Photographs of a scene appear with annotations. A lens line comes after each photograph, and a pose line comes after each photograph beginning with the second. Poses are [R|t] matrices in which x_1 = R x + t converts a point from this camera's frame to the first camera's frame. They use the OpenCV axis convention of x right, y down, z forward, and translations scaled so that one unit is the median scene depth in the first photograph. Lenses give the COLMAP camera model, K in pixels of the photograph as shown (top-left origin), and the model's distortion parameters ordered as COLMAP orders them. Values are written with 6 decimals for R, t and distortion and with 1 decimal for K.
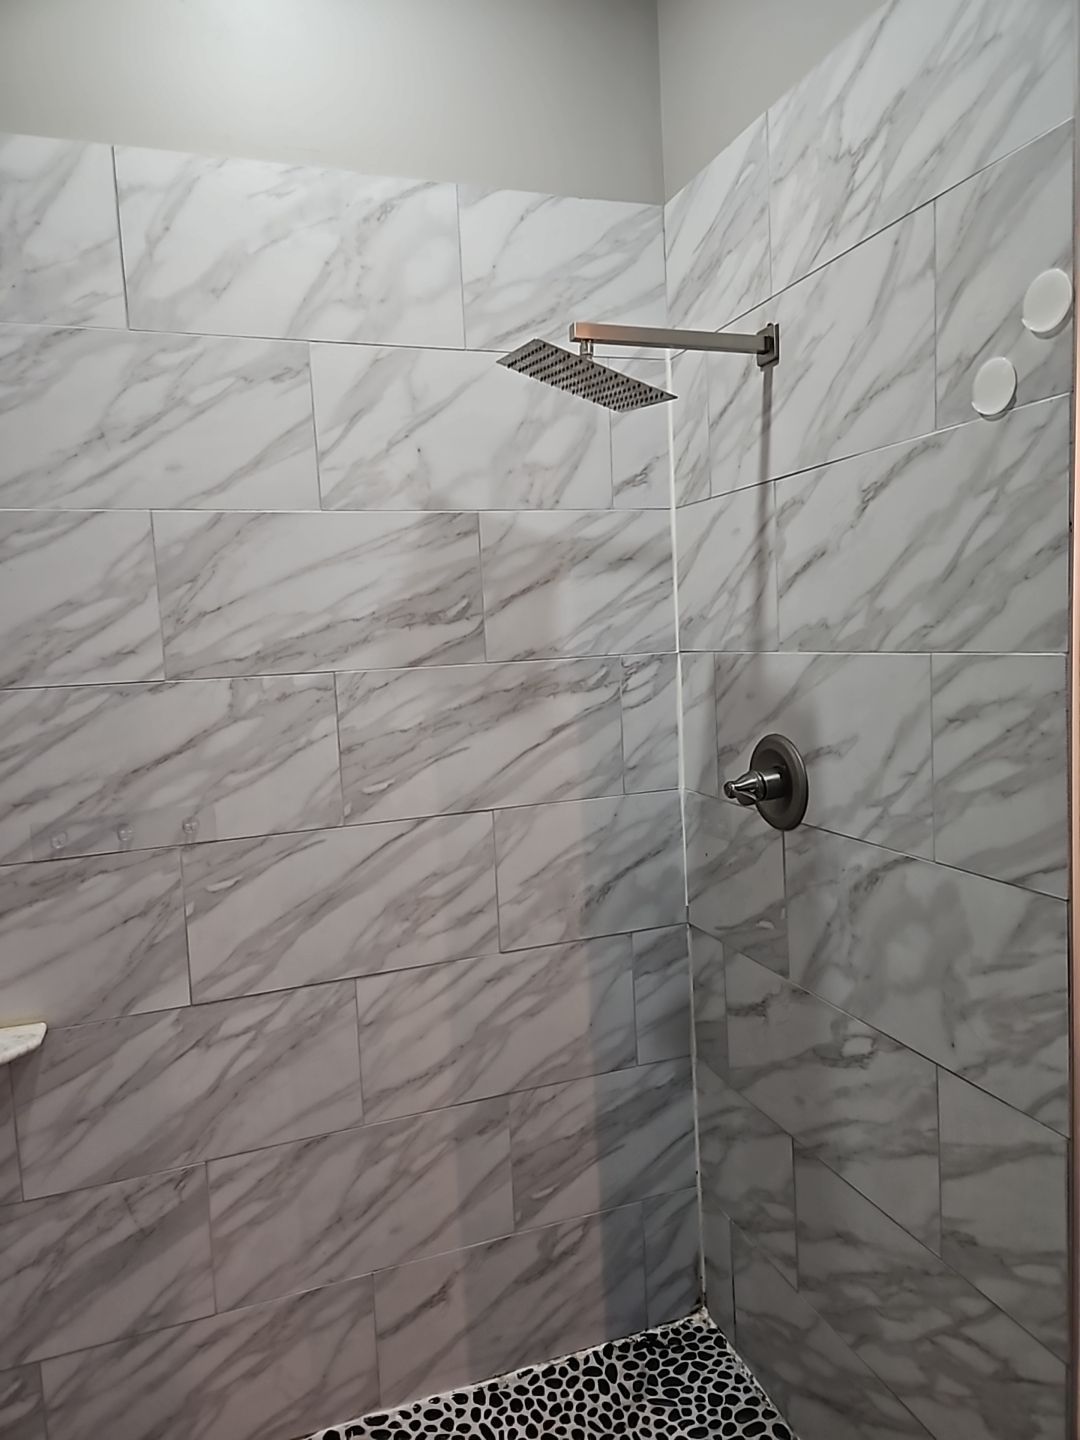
lens RADIAL K [[958.1, 0, 530.9], [0, 958.1, 718.9], [0, 0, 1]] dist [0.083942, -0.076606]
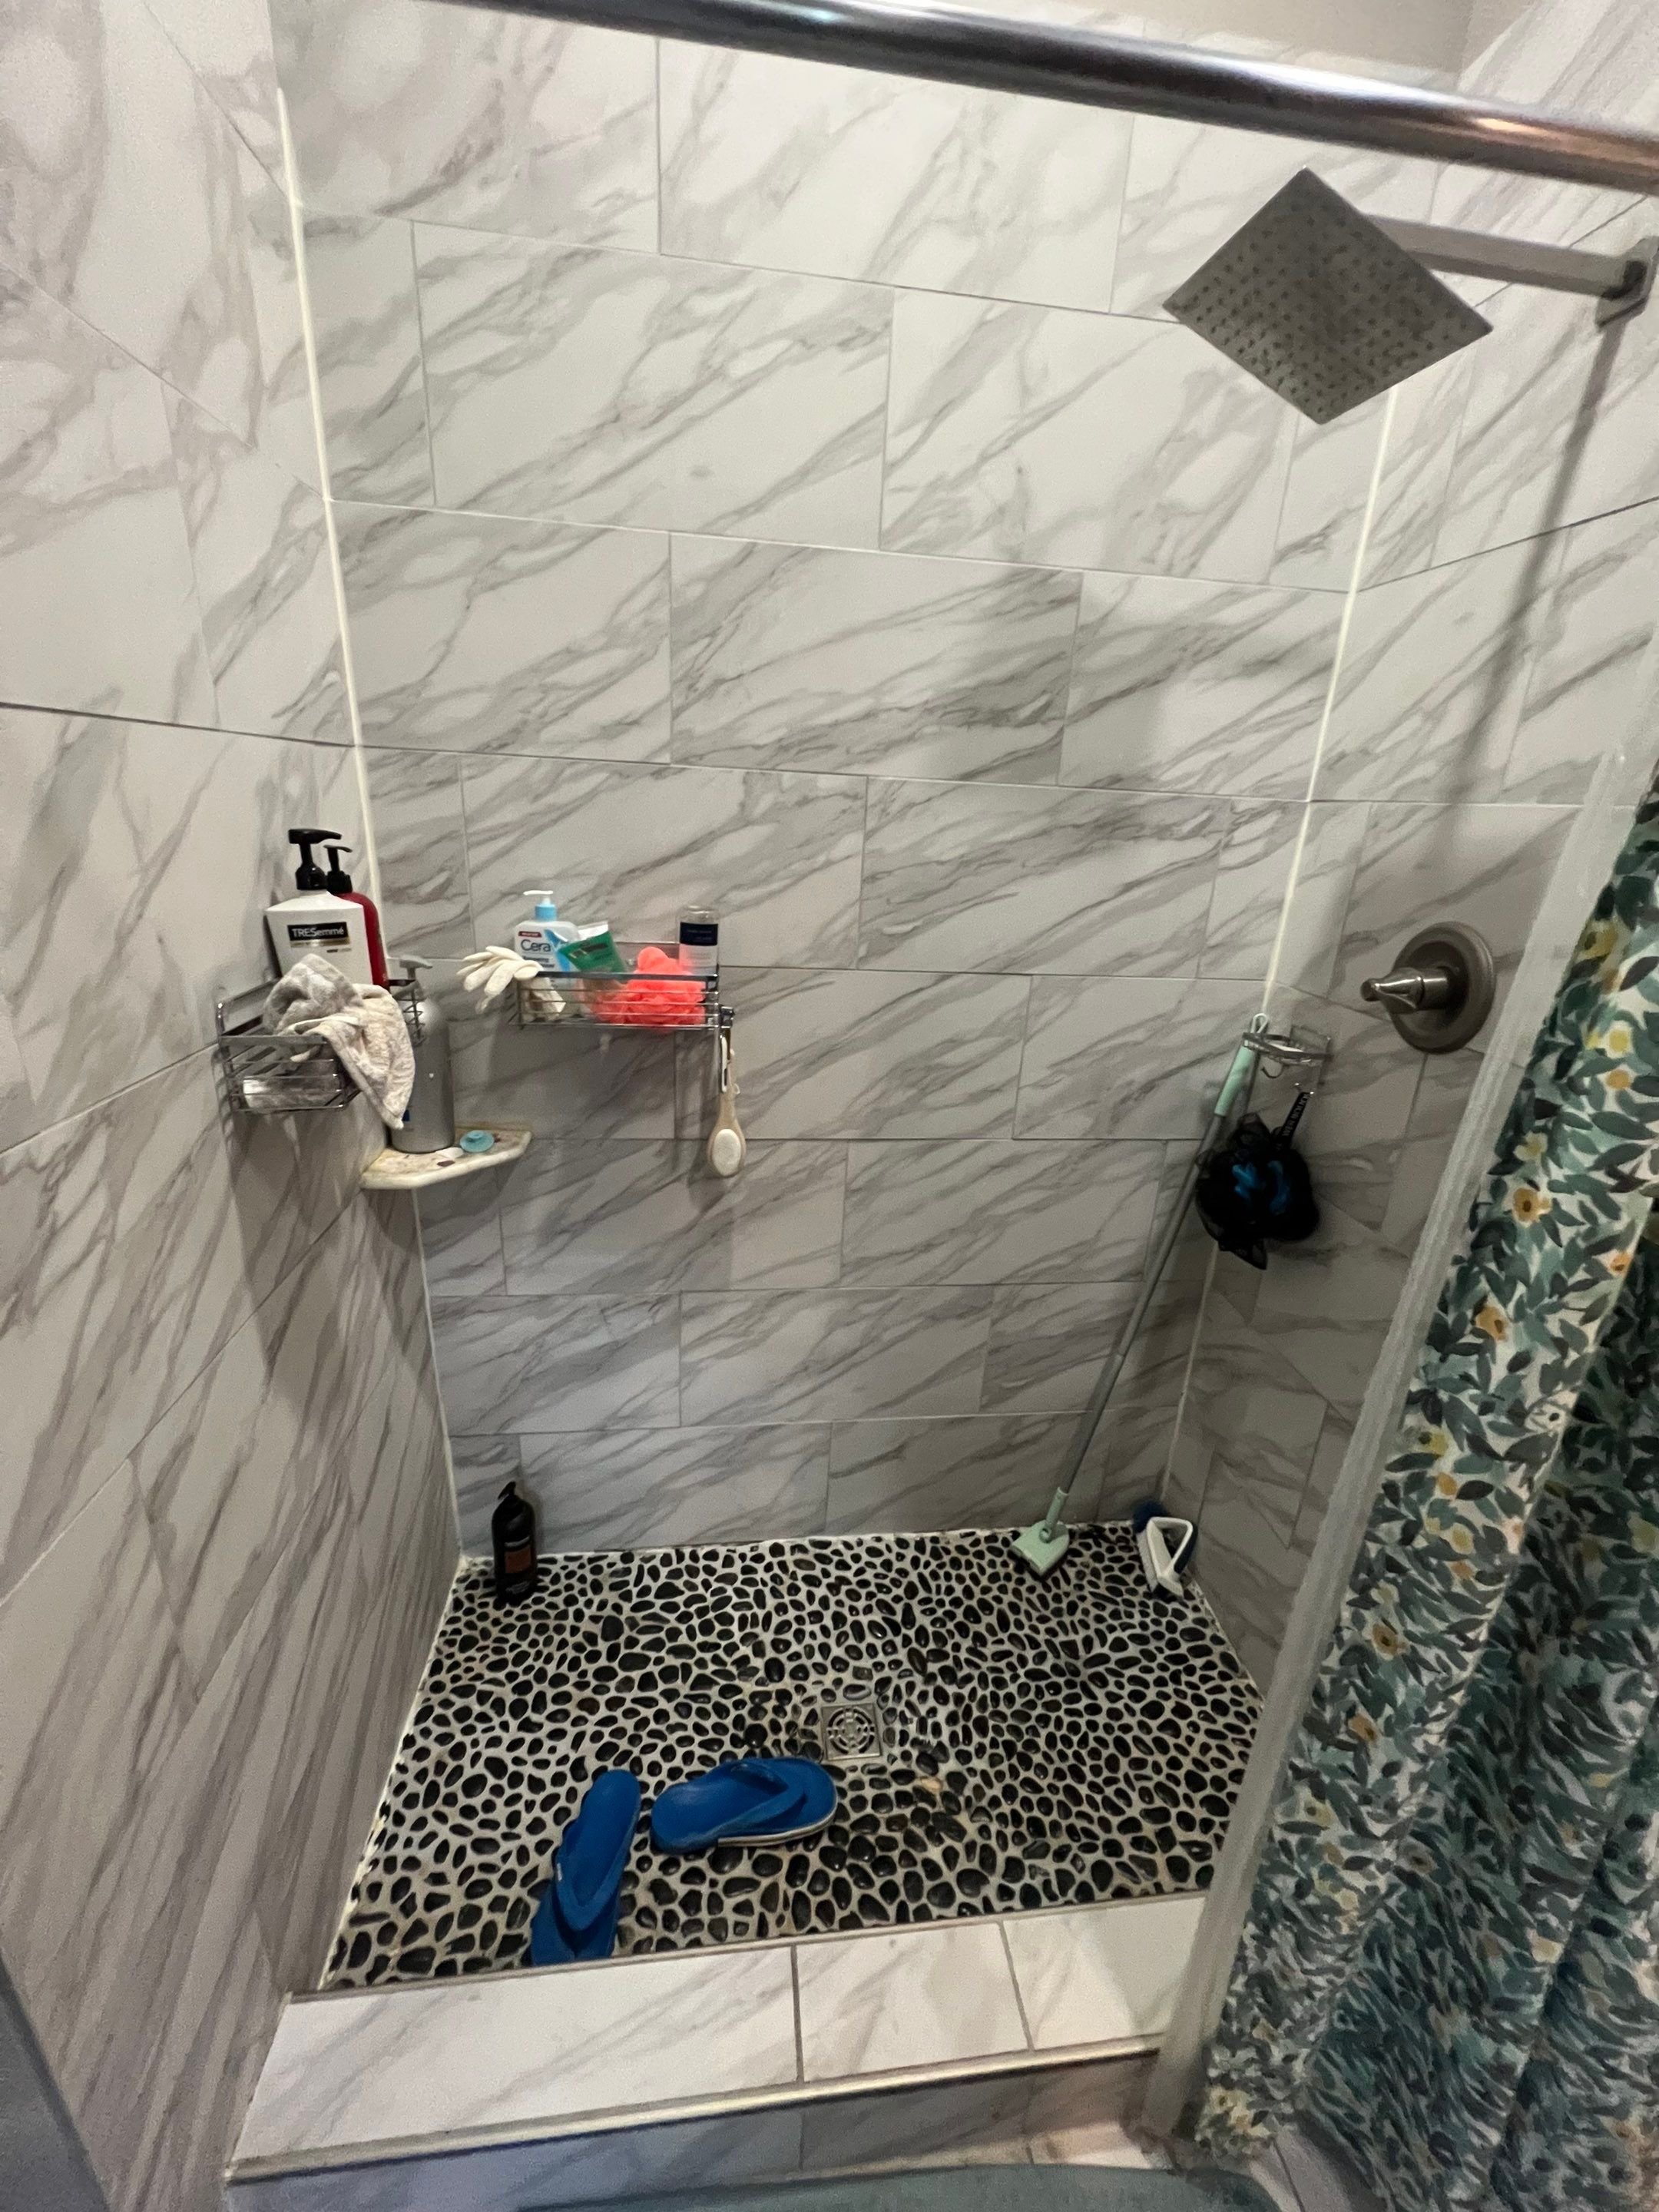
lens RADIAL K [[884.2, 0, 838.1], [0, 884.2, 1100.1], [0, 0, 1]] dist [-0.002899, 0.000368]
pose [[0.972572, 0.159841, -0.168980, -0.062555], [-0.115627, 0.962593, 0.245040, 0.034712], [0.201826, -0.218780, 0.954673, 0.237033]]
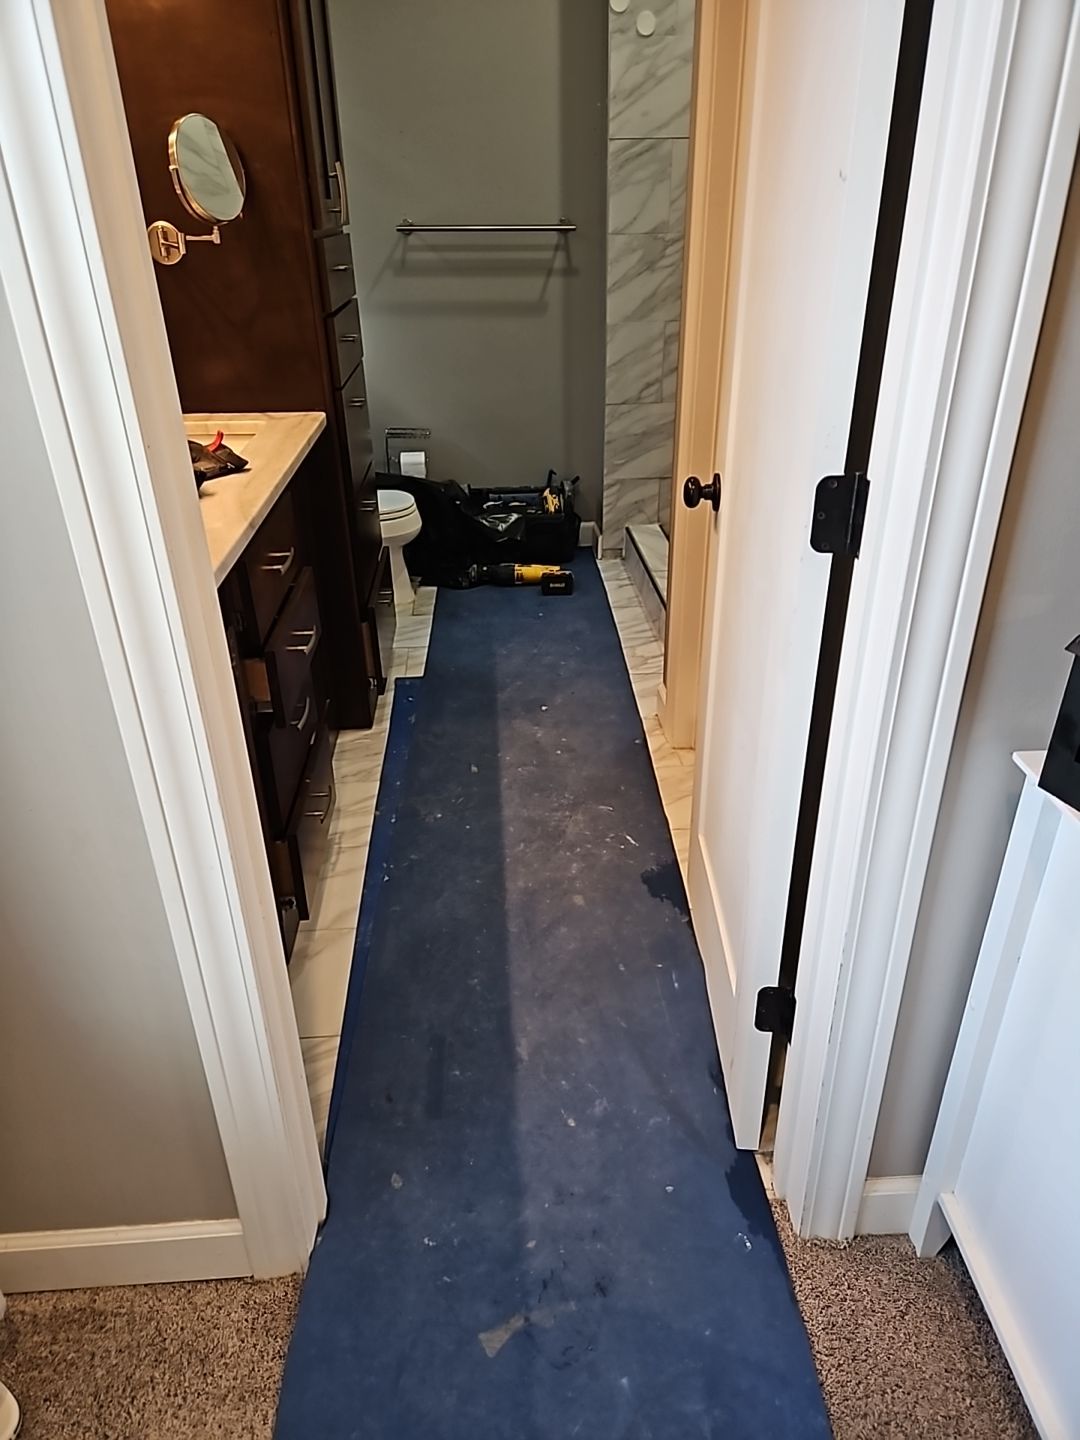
lens RADIAL K [[958.1, 0, 530.9], [0, 958.1, 718.9], [0, 0, 1]] dist [0.083942, -0.076606]
pose [[-0.281926, 0.495762, -0.821424, 1.822656], [-0.059564, 0.845458, 0.530710, -0.027882], [0.957585, 0.198549, -0.208827, 0.877191]]
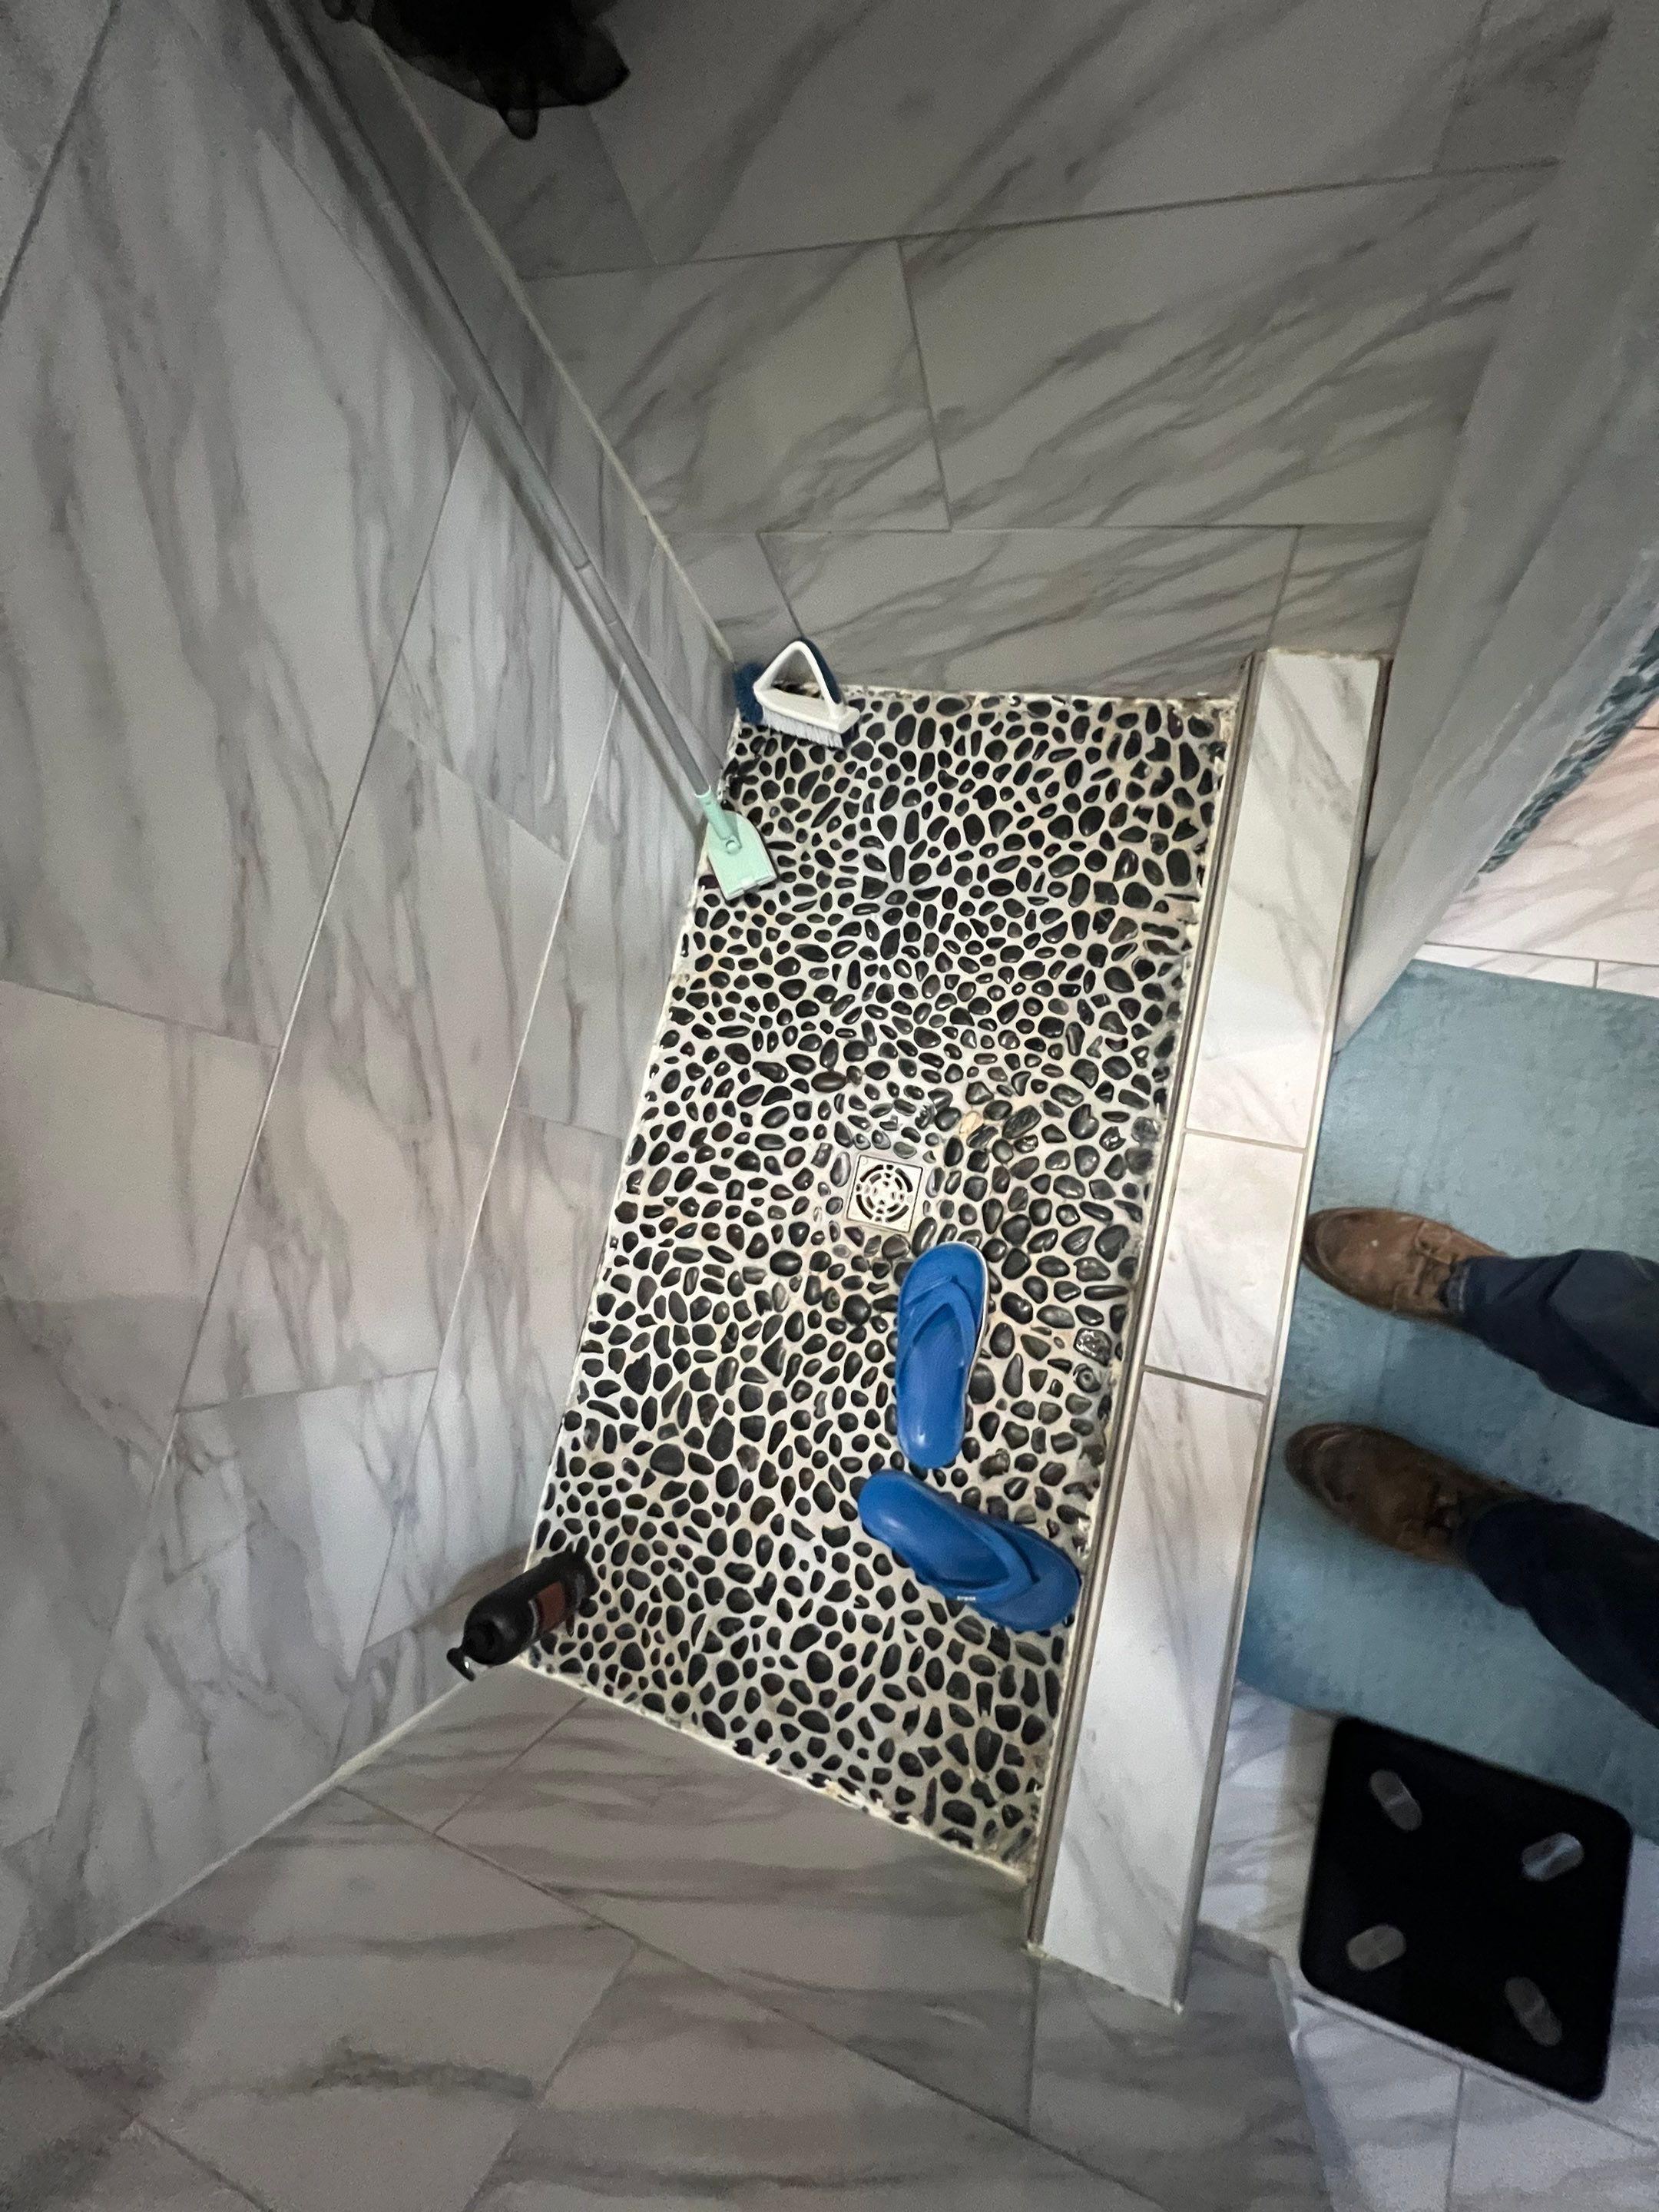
lens RADIAL K [[884.2, 0, 838.1], [0, 884.2, 1100.1], [0, 0, 1]] dist [-0.002899, 0.000368]
pose [[0.525631, -0.848862, 0.056082, -0.092584], [0.313996, 0.254856, 0.914579, 0.166099], [-0.790644, -0.463121, 0.400500, 0.705166]]
